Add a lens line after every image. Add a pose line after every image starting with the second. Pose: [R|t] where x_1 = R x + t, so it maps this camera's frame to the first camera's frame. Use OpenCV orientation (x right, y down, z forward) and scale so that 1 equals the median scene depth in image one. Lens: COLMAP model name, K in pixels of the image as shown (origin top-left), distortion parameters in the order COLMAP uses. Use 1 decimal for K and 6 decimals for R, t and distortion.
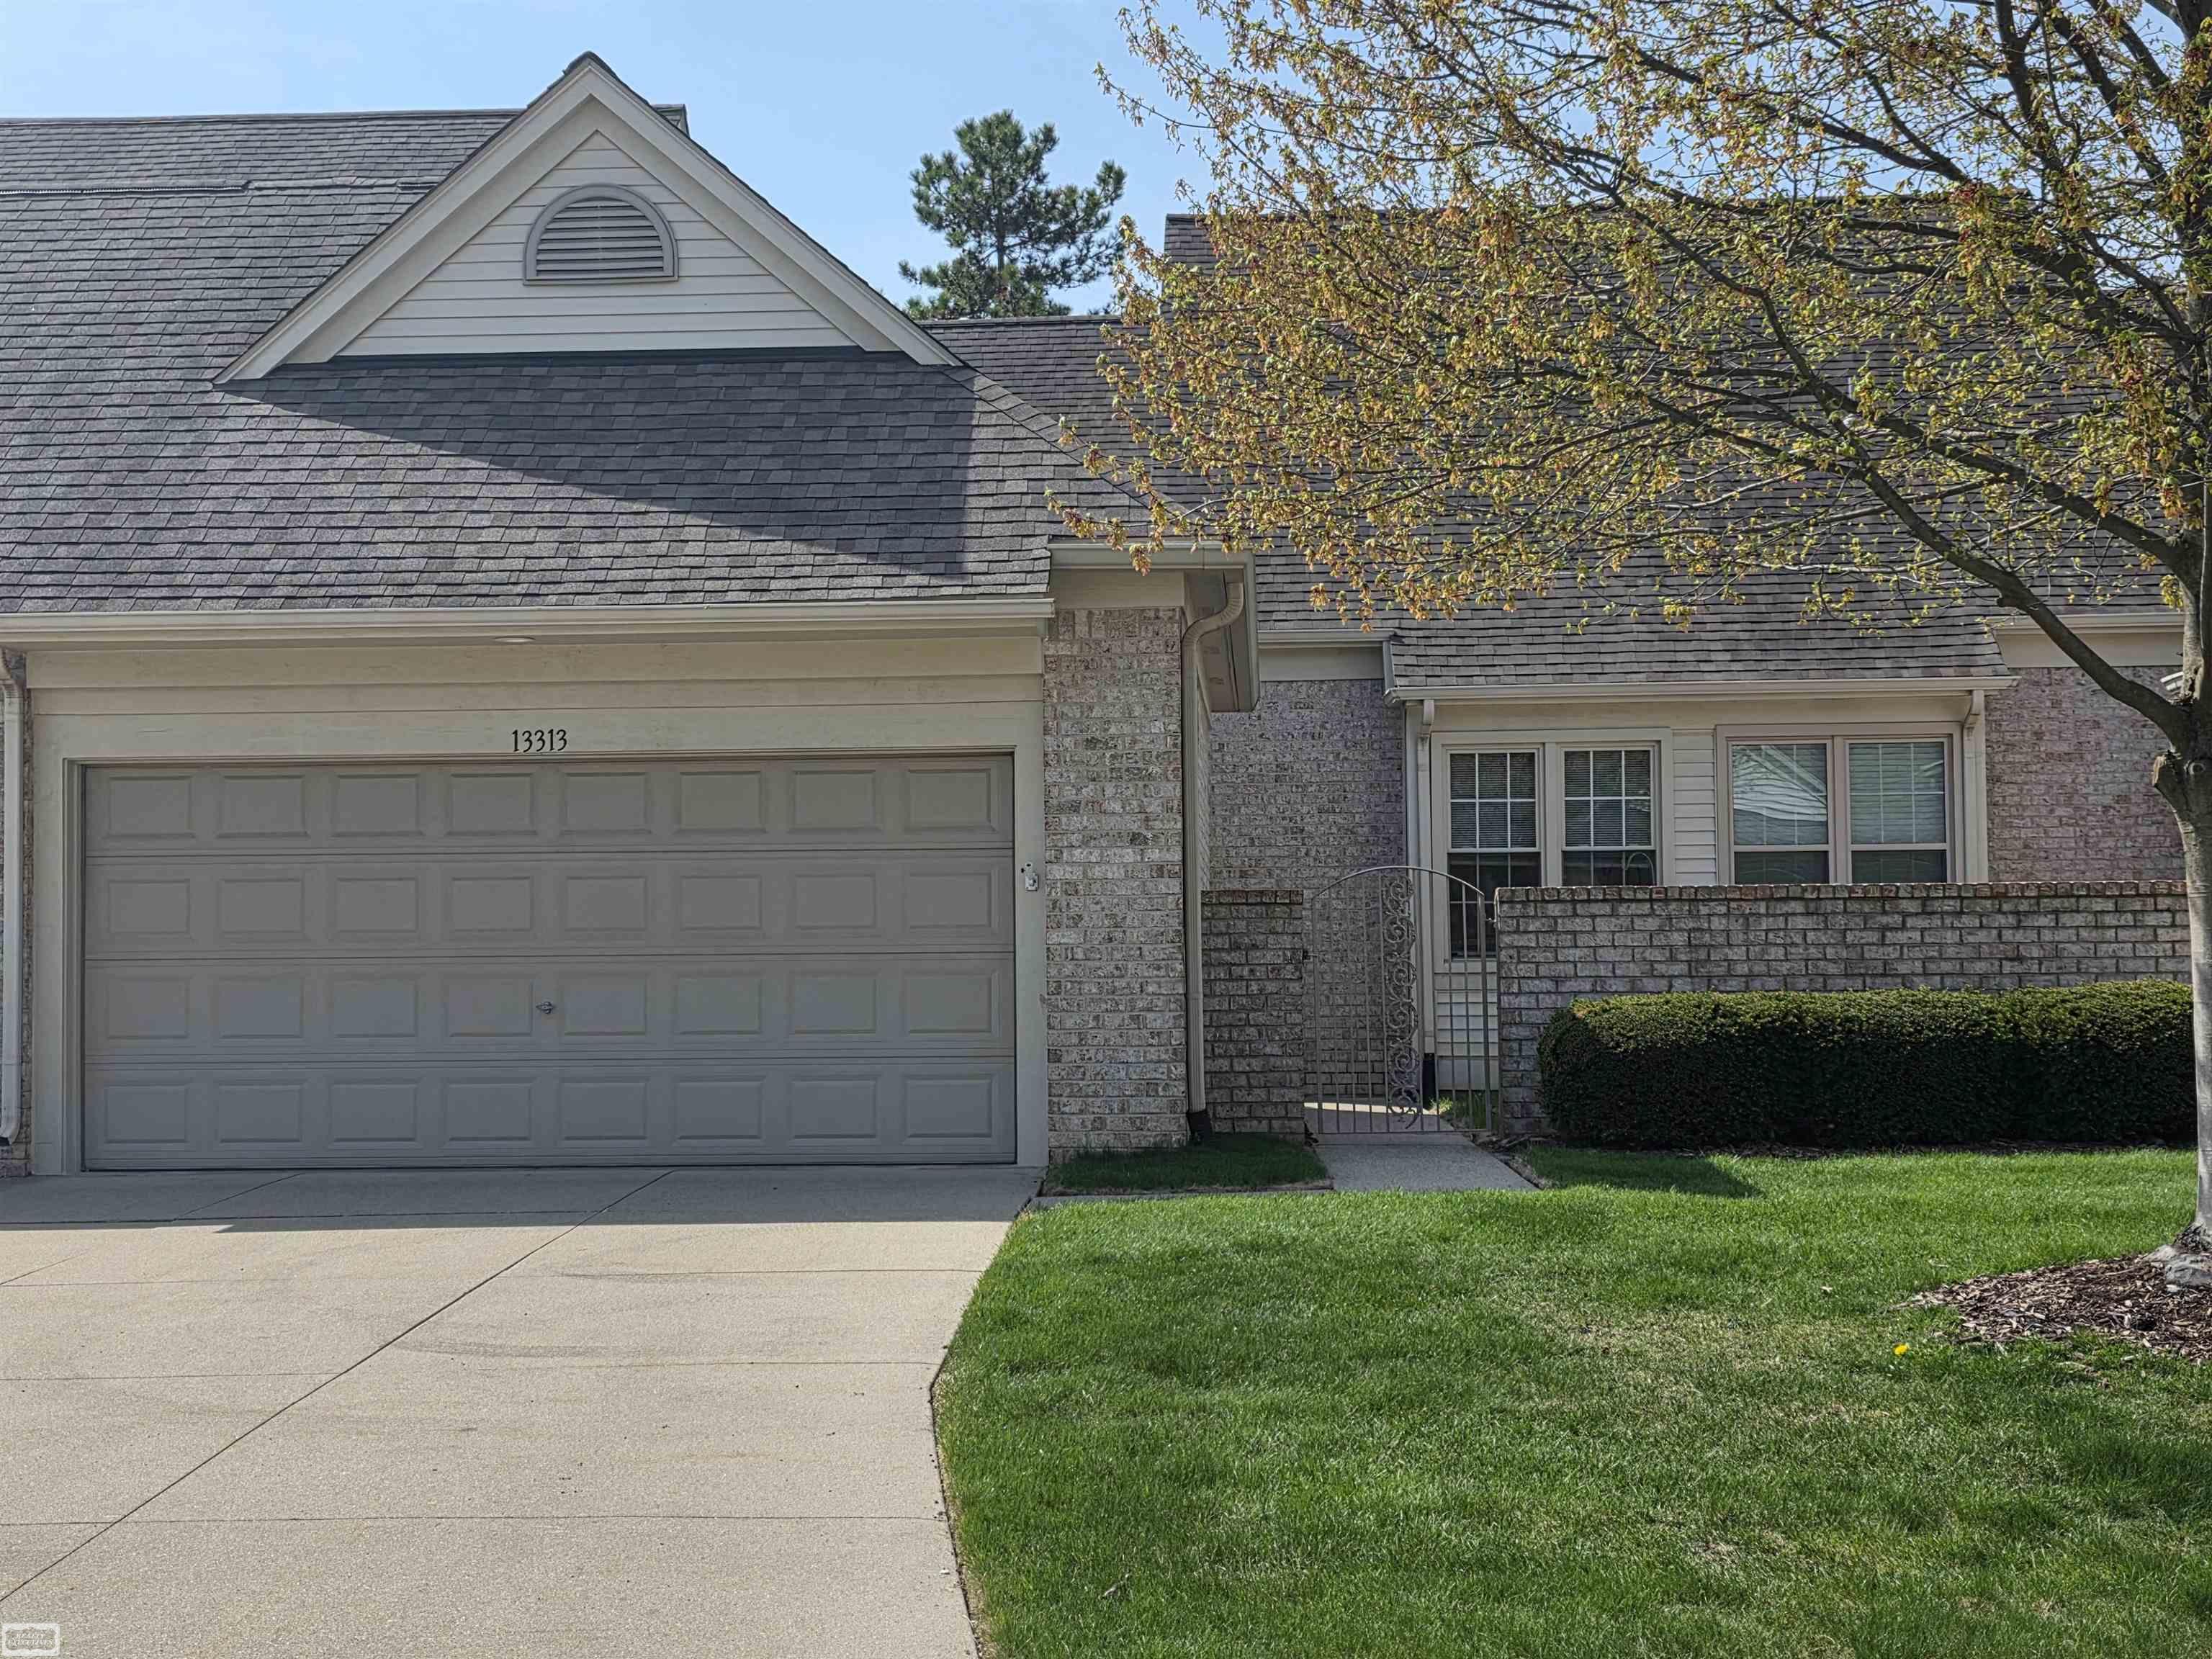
lens RADIAL K [[2779.9, 0, 1102.1], [0, 2779.9, 839.5], [0, 0, 1]] dist [0.119221, -0.254121]
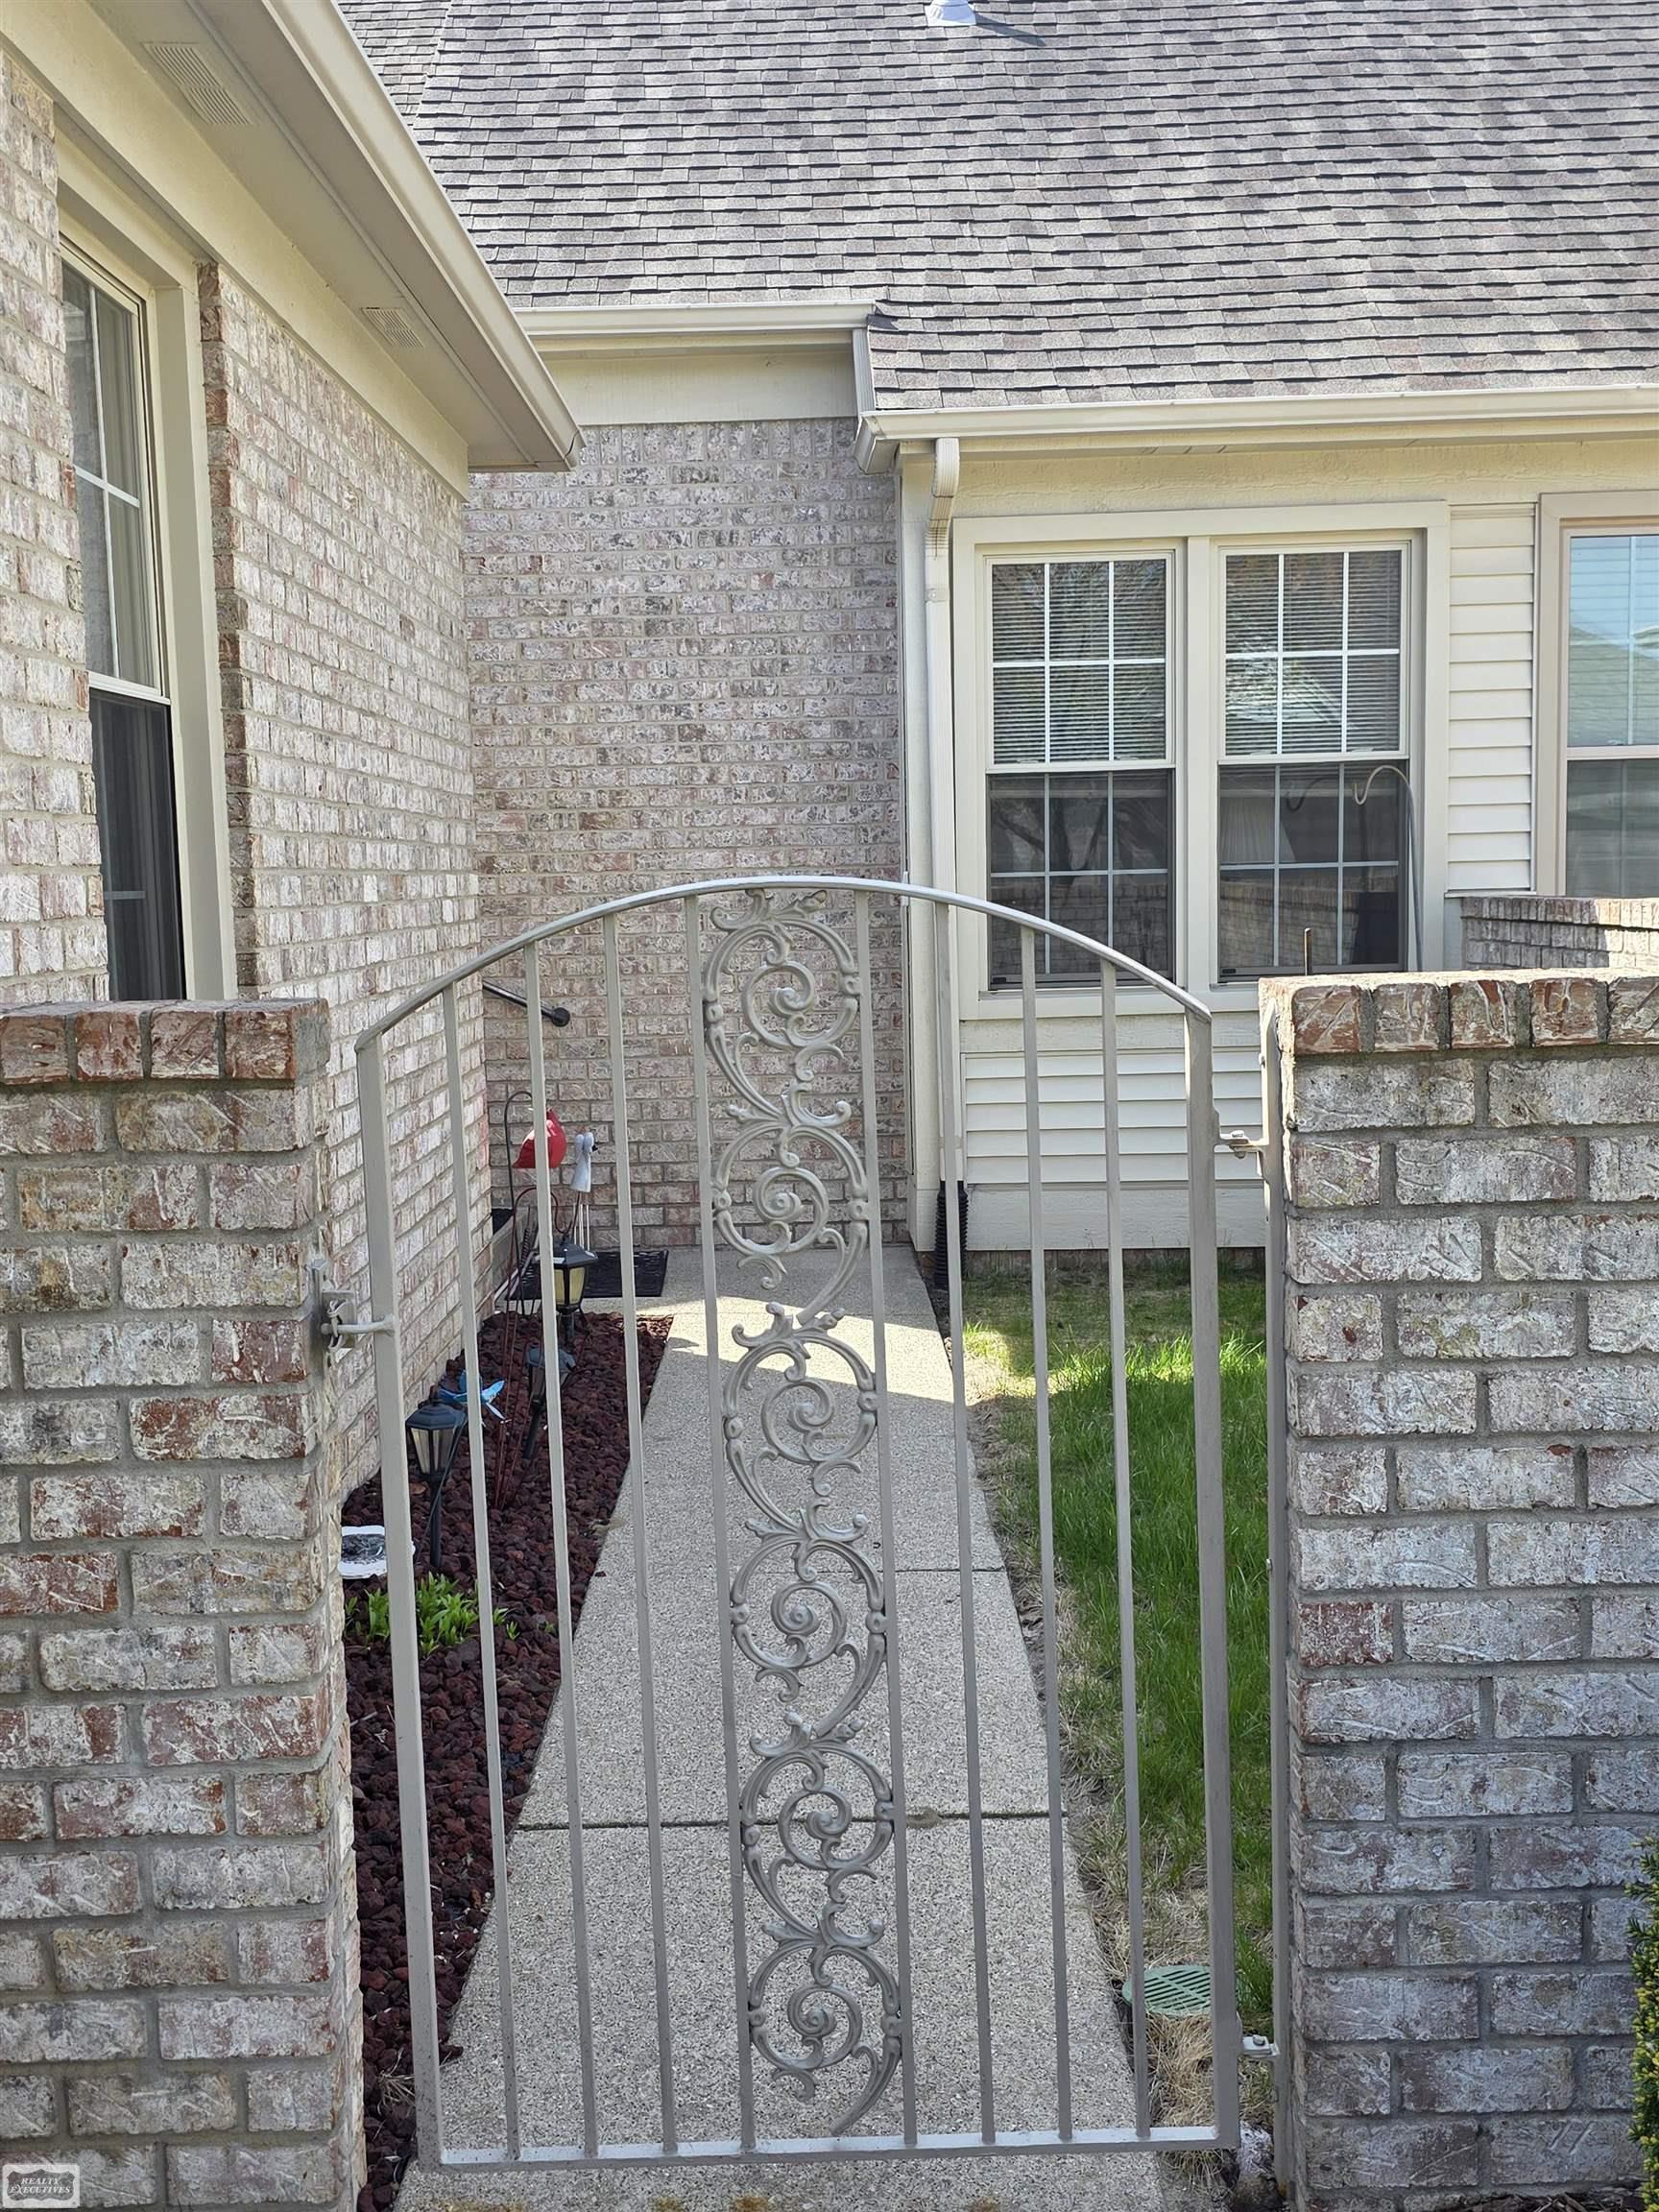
lens RADIAL K [[2102.3, 0, 829.5], [0, 2102.3, 1106.0], [0, 0, 1]] dist [0.111276, -0.211339]
pose [[0.998179, -0.023075, 0.055726, 0.101912], [0.013574, 0.986165, 0.165213, 0.000923], [-0.058768, -0.164155, 0.984682, 0.857798]]
